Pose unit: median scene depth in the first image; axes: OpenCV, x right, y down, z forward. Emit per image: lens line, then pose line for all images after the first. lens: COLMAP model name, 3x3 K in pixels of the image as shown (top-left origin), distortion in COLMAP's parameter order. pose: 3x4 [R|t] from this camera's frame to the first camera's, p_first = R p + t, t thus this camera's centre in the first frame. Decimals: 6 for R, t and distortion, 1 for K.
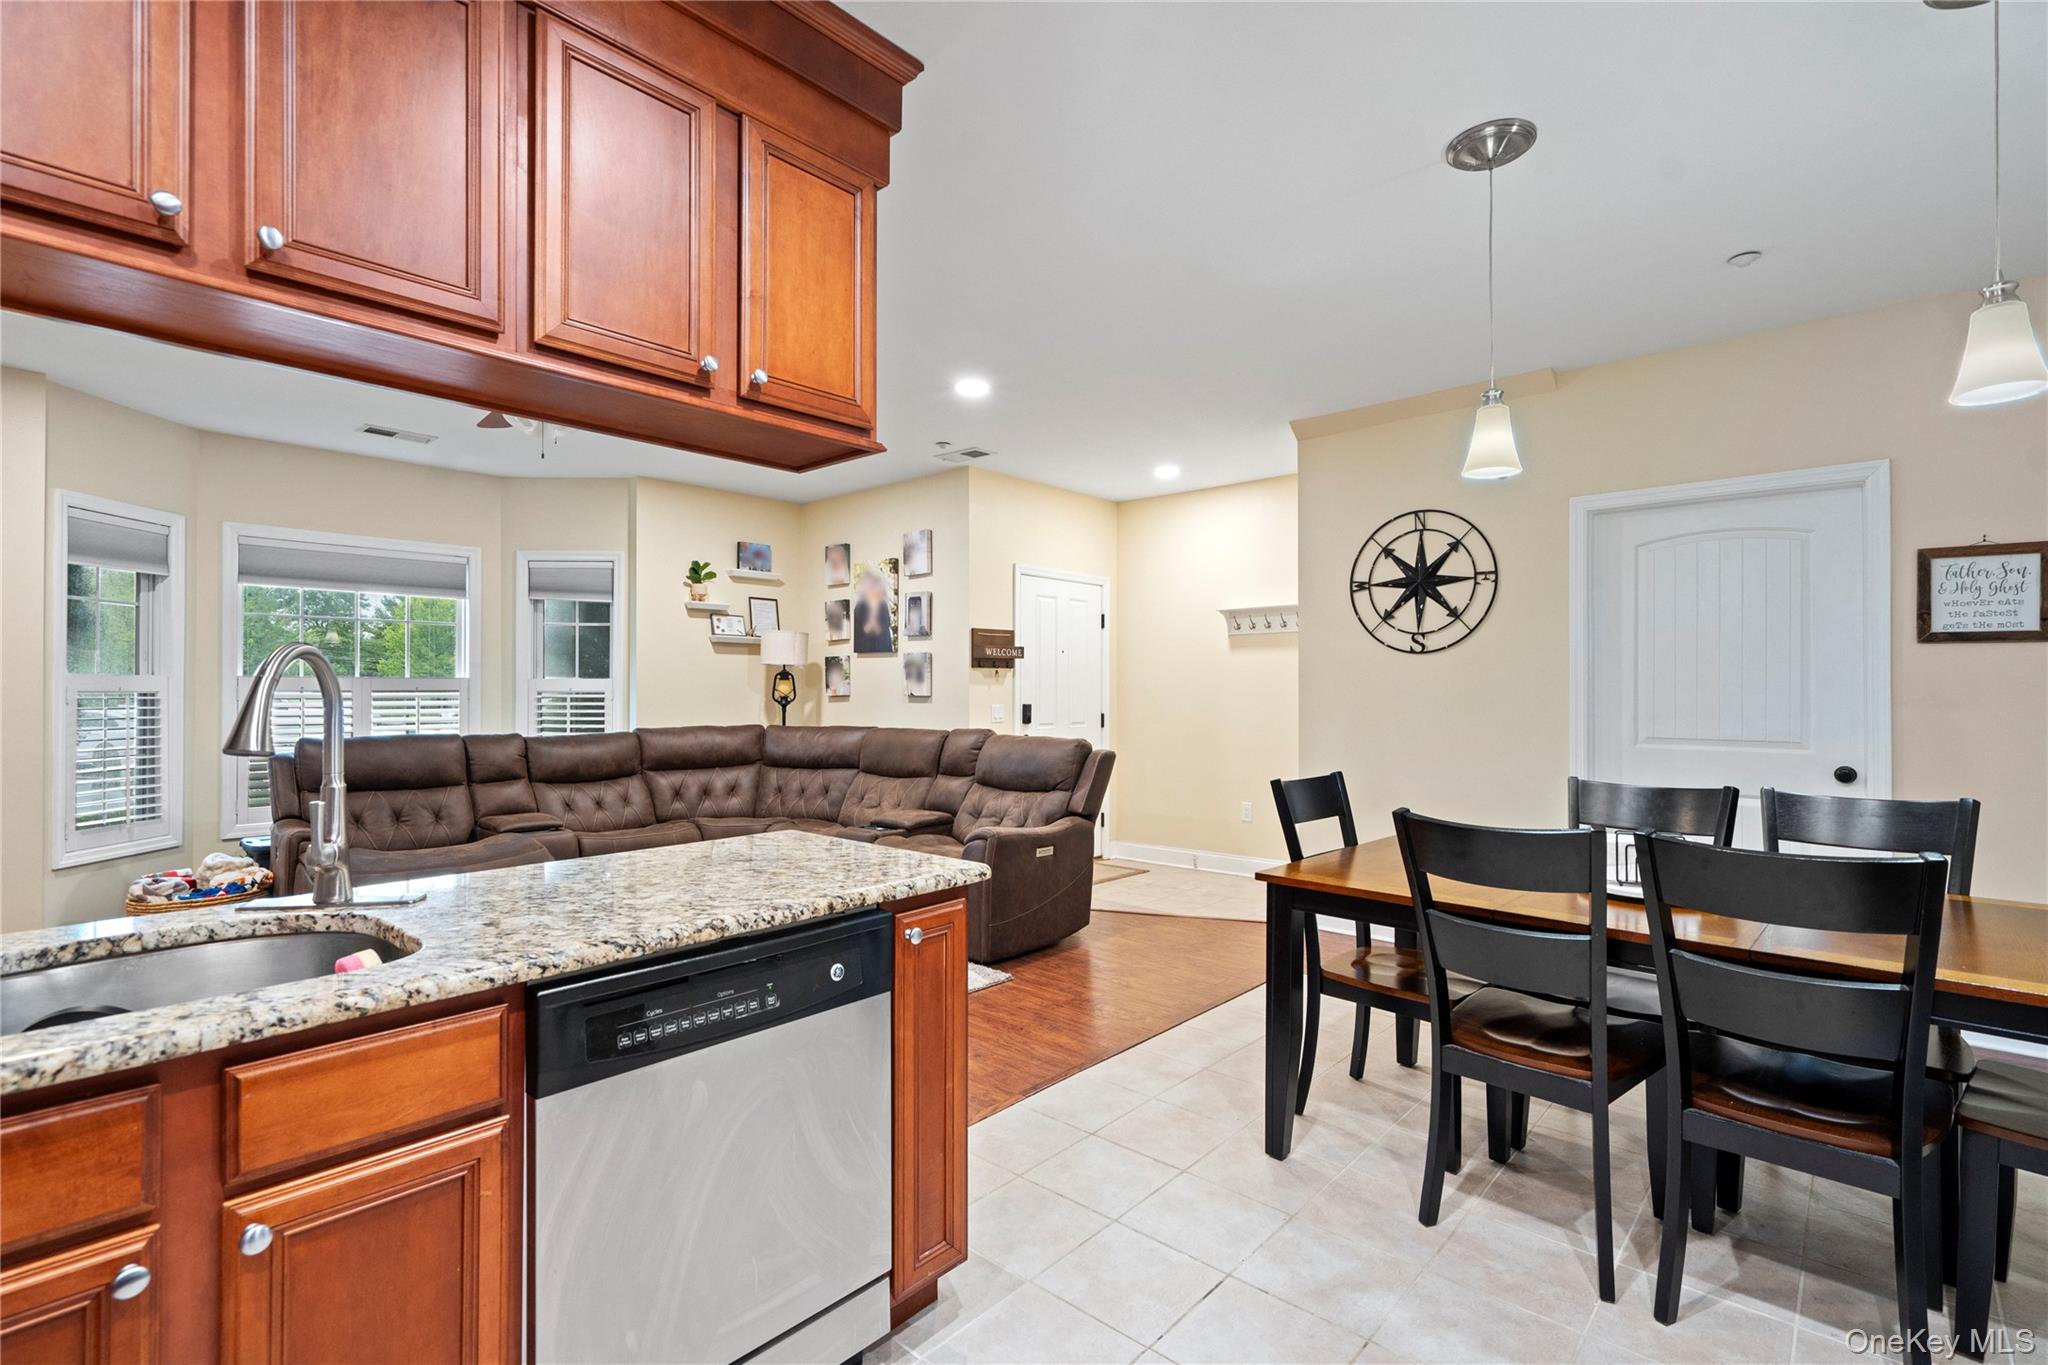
lens RADIAL K [[944.3, 0, 1014.8], [0, 944.3, 678.6], [0, 0, 1]] dist [-0.006300, 0.002814]
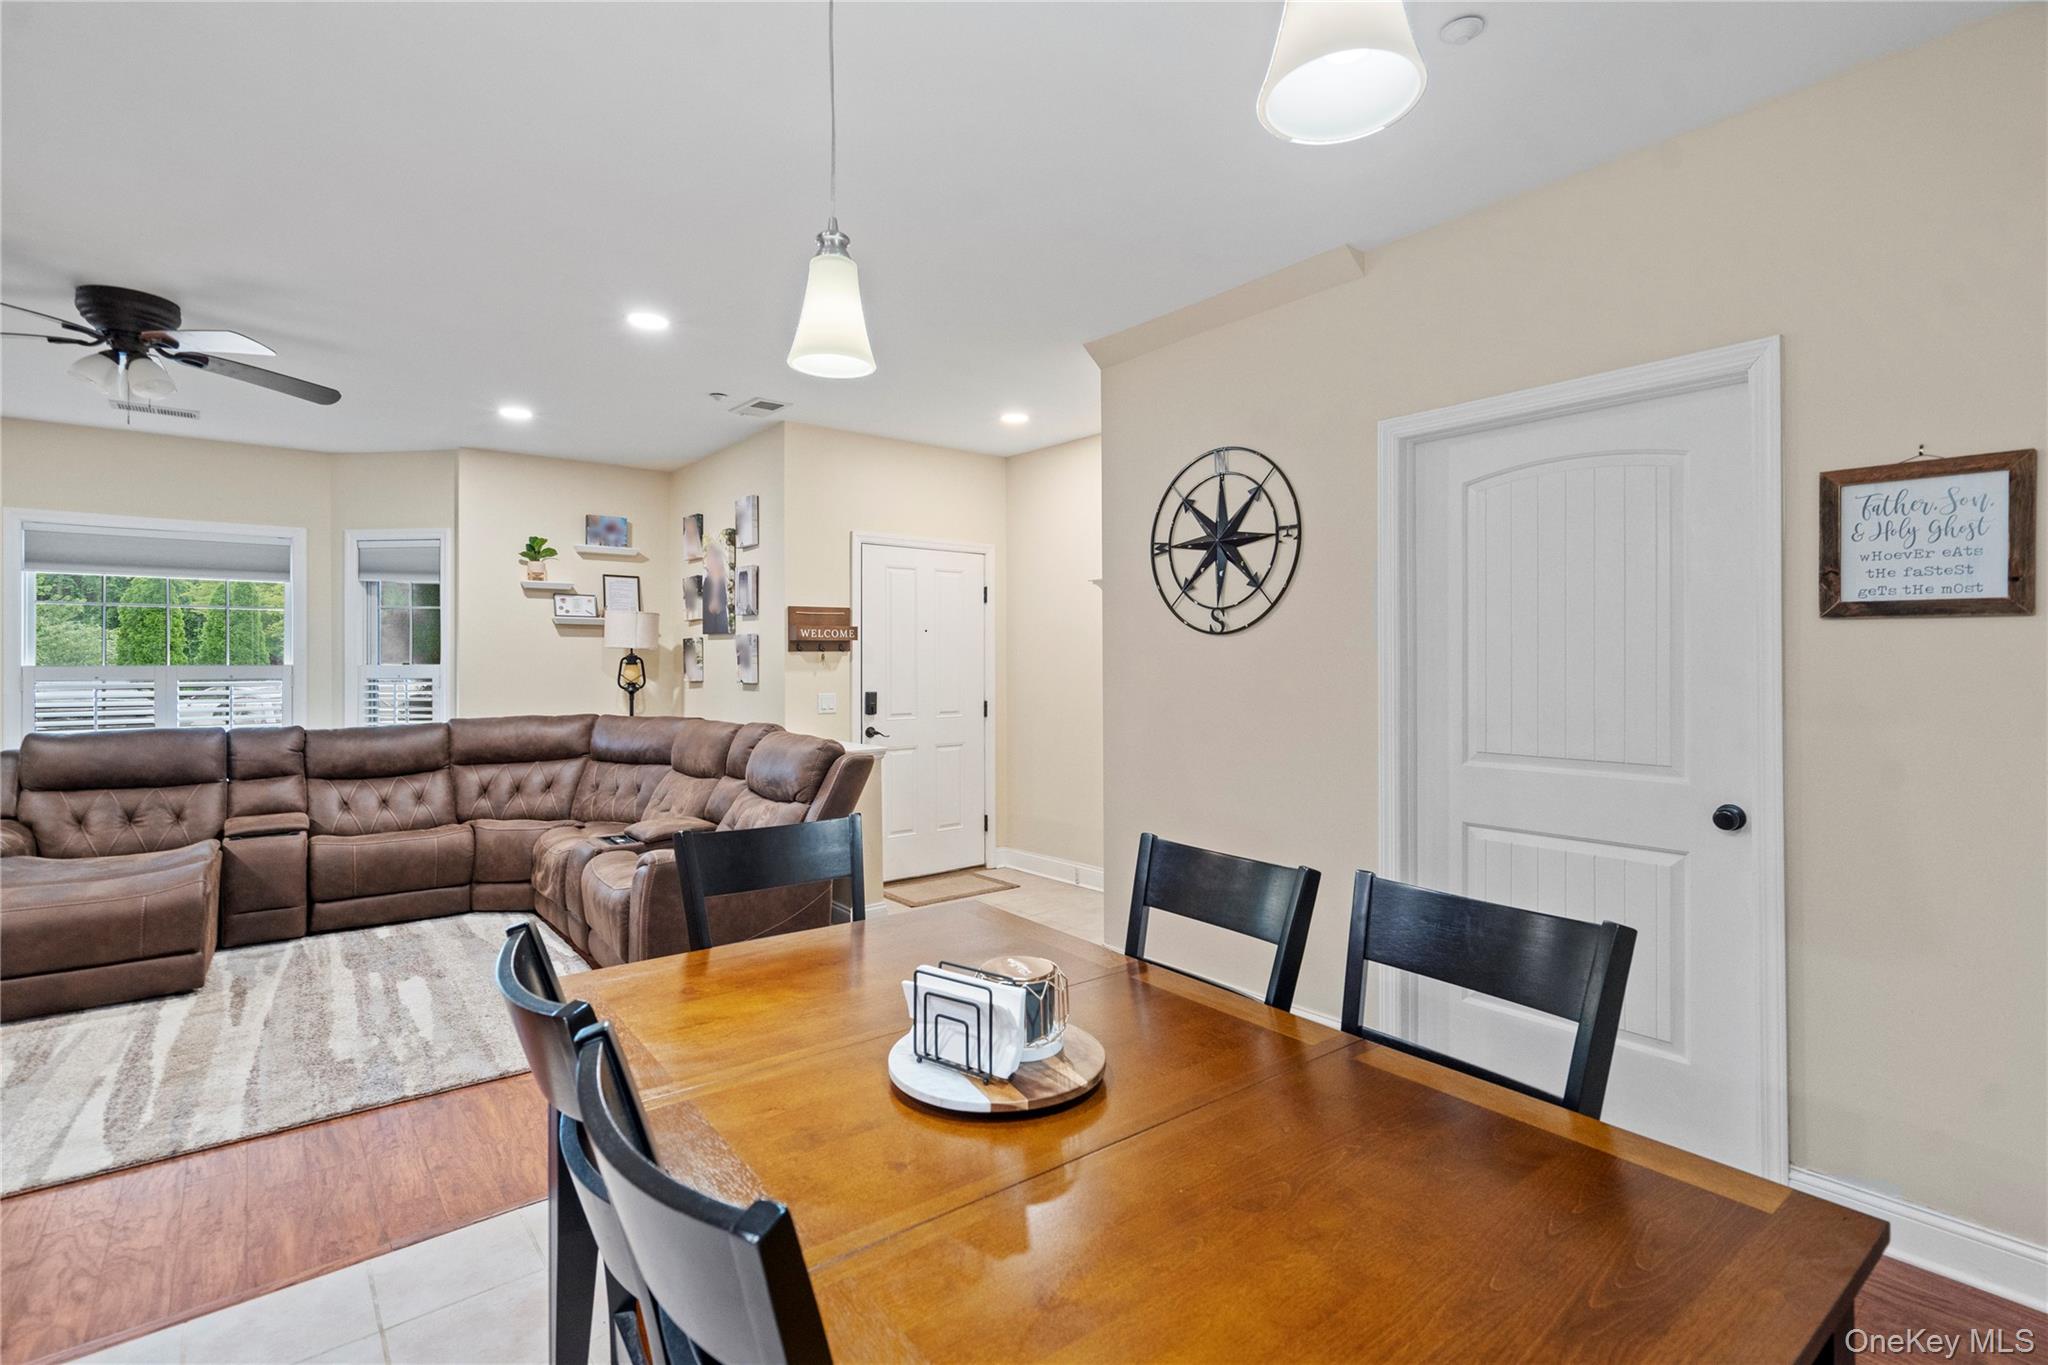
lens RADIAL K [[944.3, 0, 1021.4], [0, 944.3, 654.6], [0, 0, 1]] dist [-0.006300, 0.002814]
pose [[0.989613, -0.005878, -0.143639, 0.345869], [0.006666, 0.999965, 0.005007, -0.013555], [0.143604, -0.005913, 0.989618, 0.192625]]
